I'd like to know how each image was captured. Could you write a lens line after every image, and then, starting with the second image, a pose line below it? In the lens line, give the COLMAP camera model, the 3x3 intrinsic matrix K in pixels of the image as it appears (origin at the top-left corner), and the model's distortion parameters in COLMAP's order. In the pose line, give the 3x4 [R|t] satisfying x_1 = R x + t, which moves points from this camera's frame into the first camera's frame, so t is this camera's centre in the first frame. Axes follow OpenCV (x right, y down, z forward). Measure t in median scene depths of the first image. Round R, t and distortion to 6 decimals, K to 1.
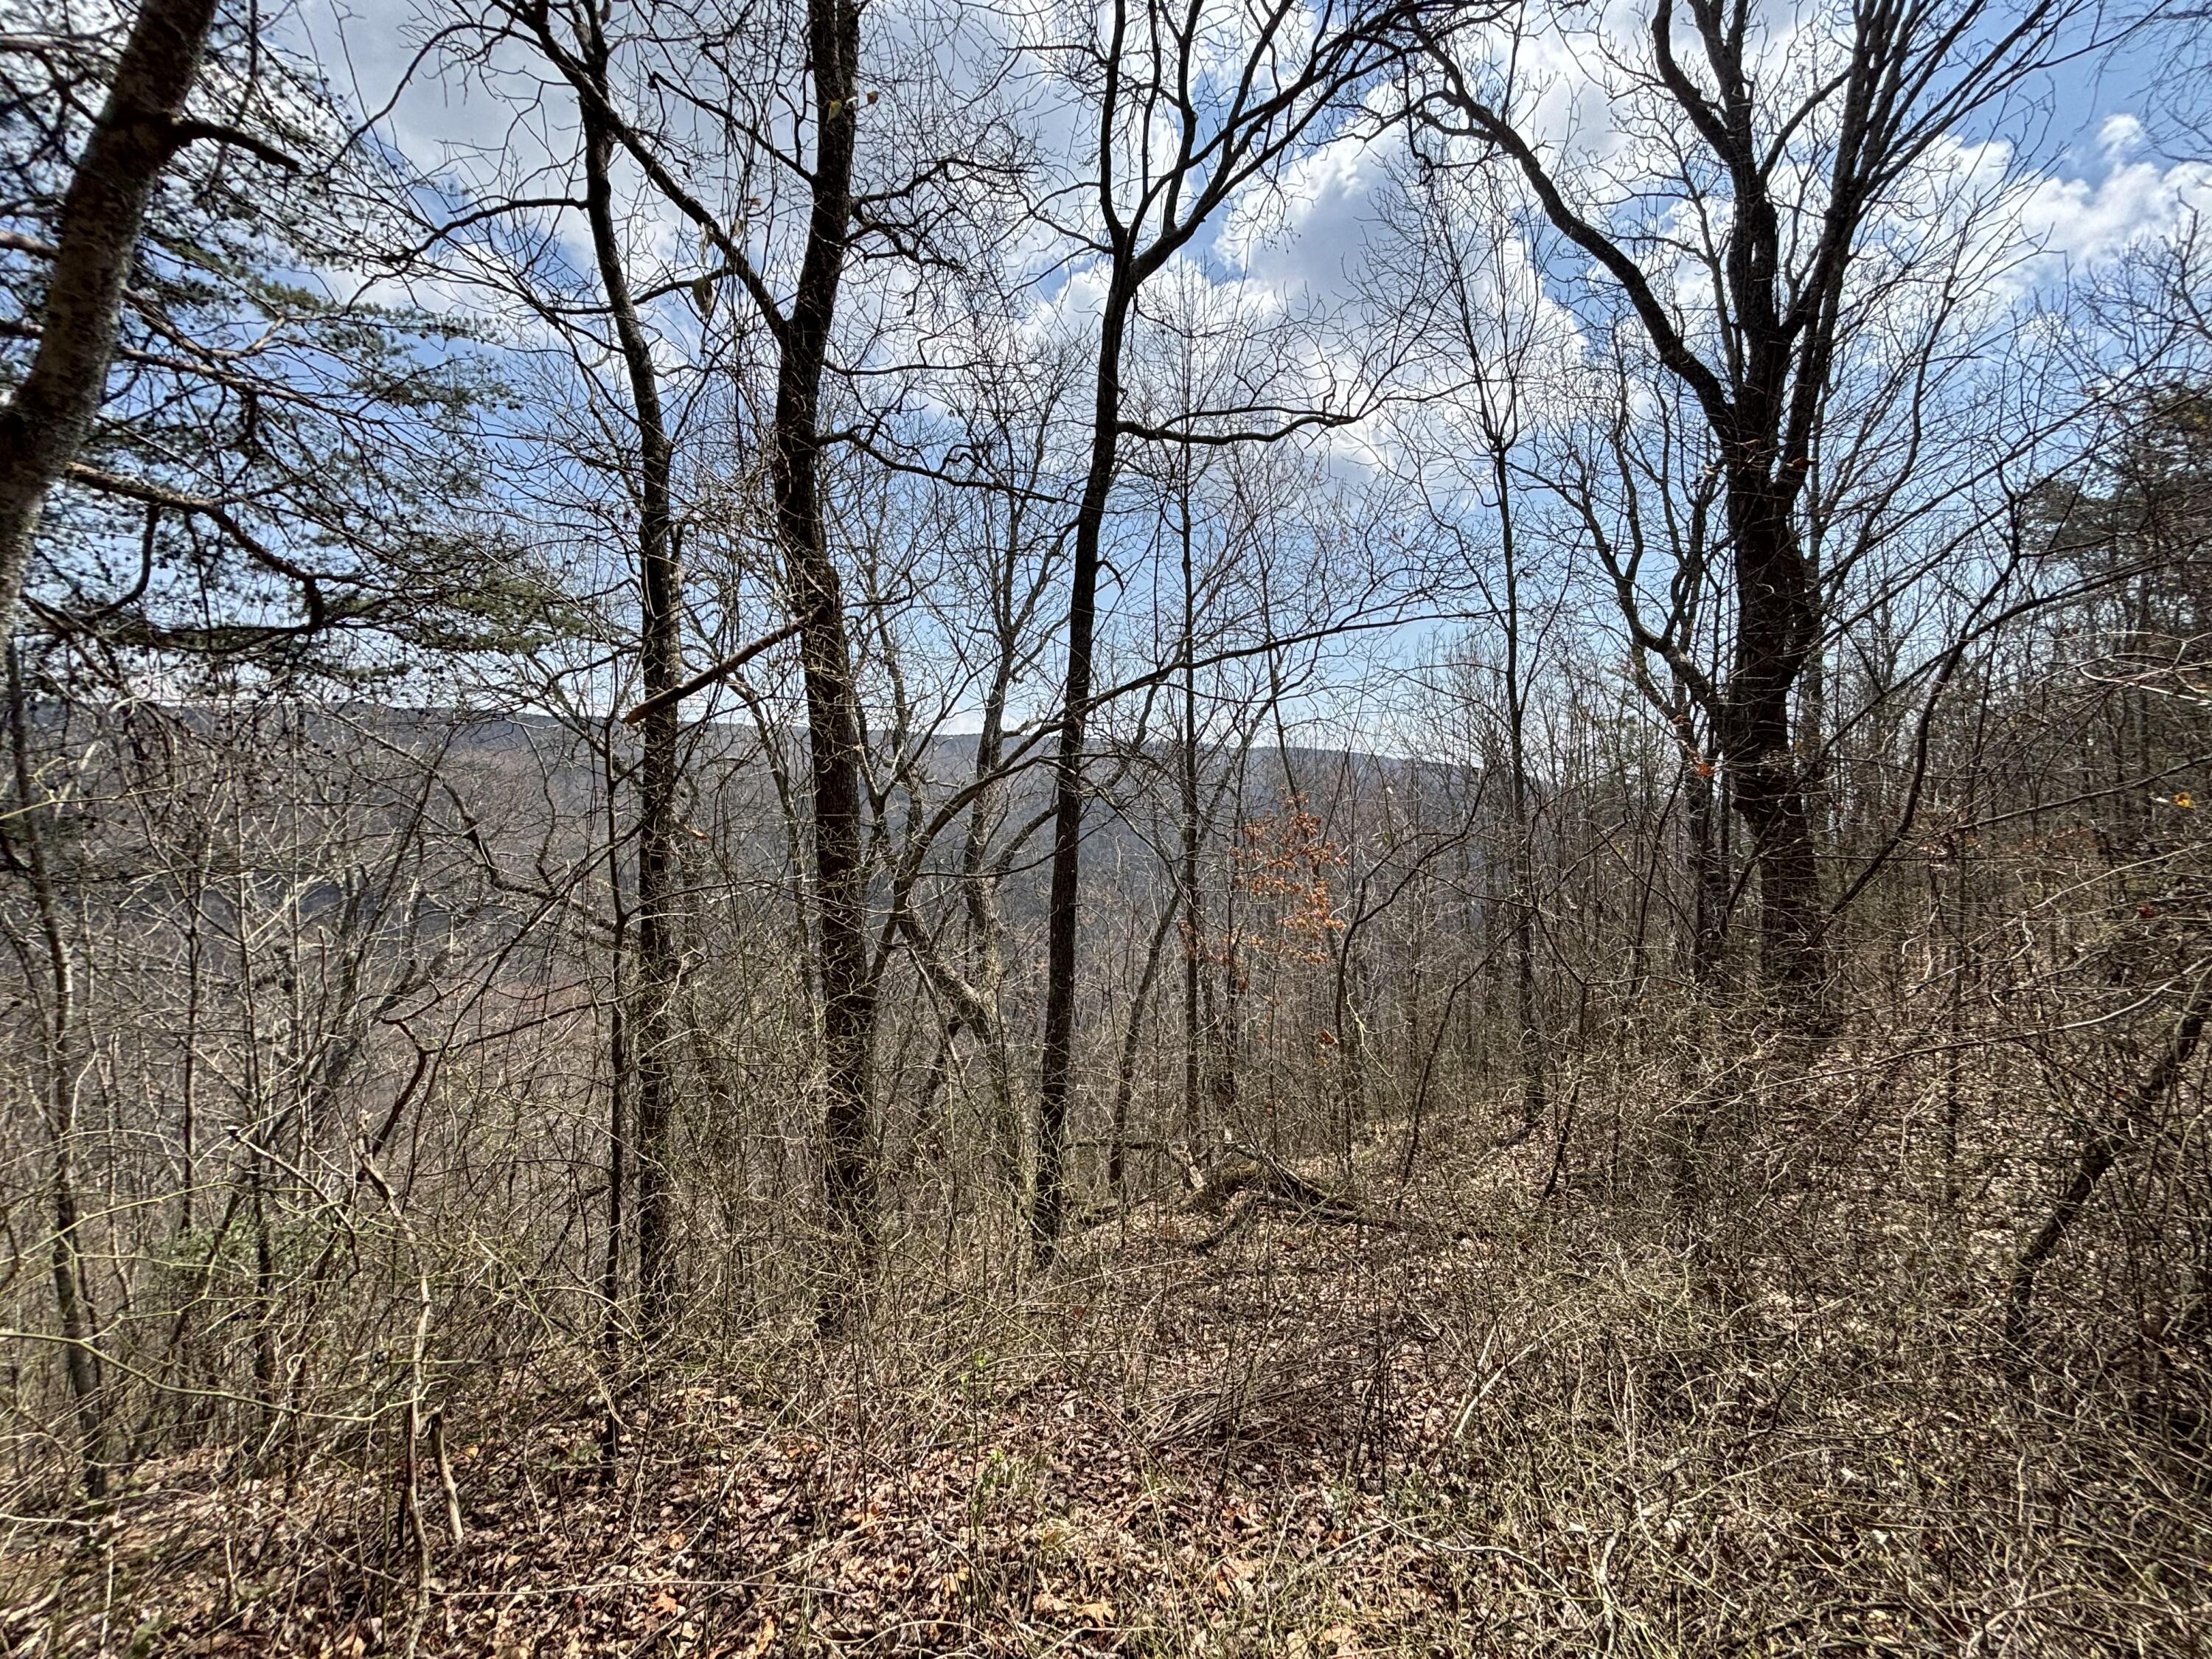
lens RADIAL K [[888.0, 0, 1106.0], [0, 888.0, 829.5], [0, 0, 1]] dist [-0.000358, -0.000873]
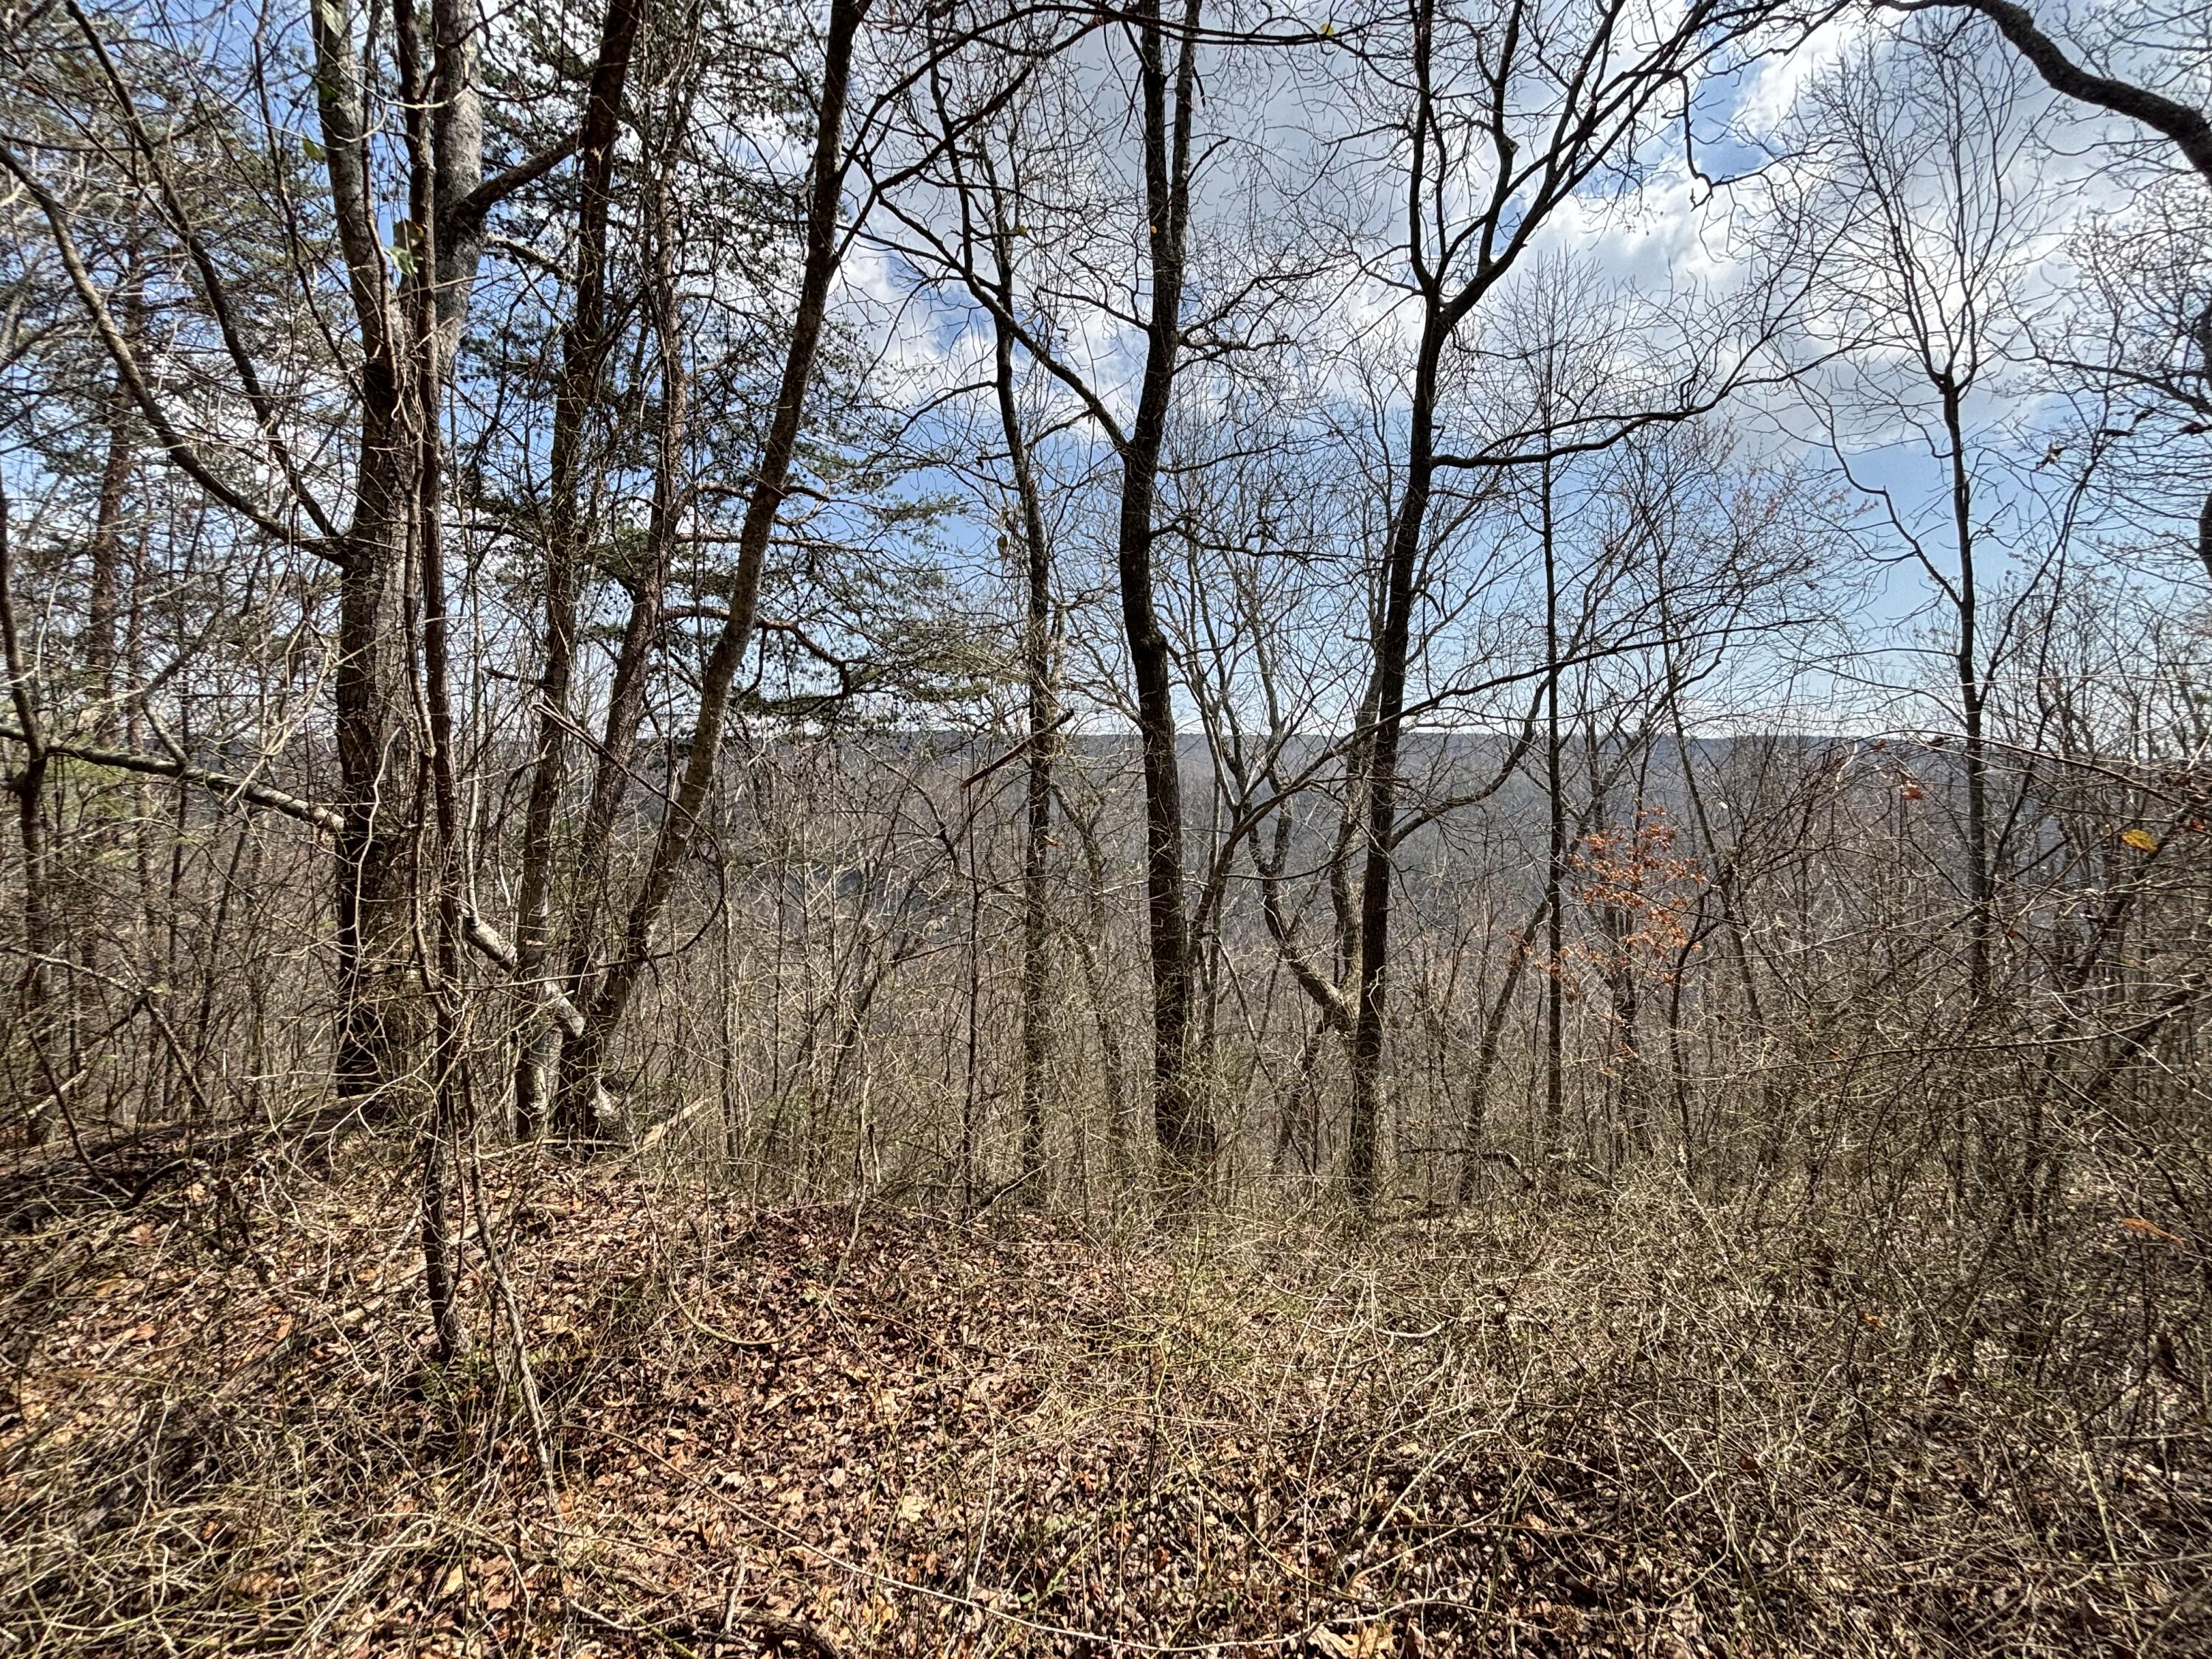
lens RADIAL K [[888.0, 0, 1106.0], [0, 888.0, 829.5], [0, 0, 1]] dist [-0.000358, -0.000873]
pose [[0.900528, 0.009803, -0.434687, 0.130851], [-0.010760, 0.999942, 0.000260, -0.010818], [0.434664, 0.004443, 0.900582, -0.126610]]
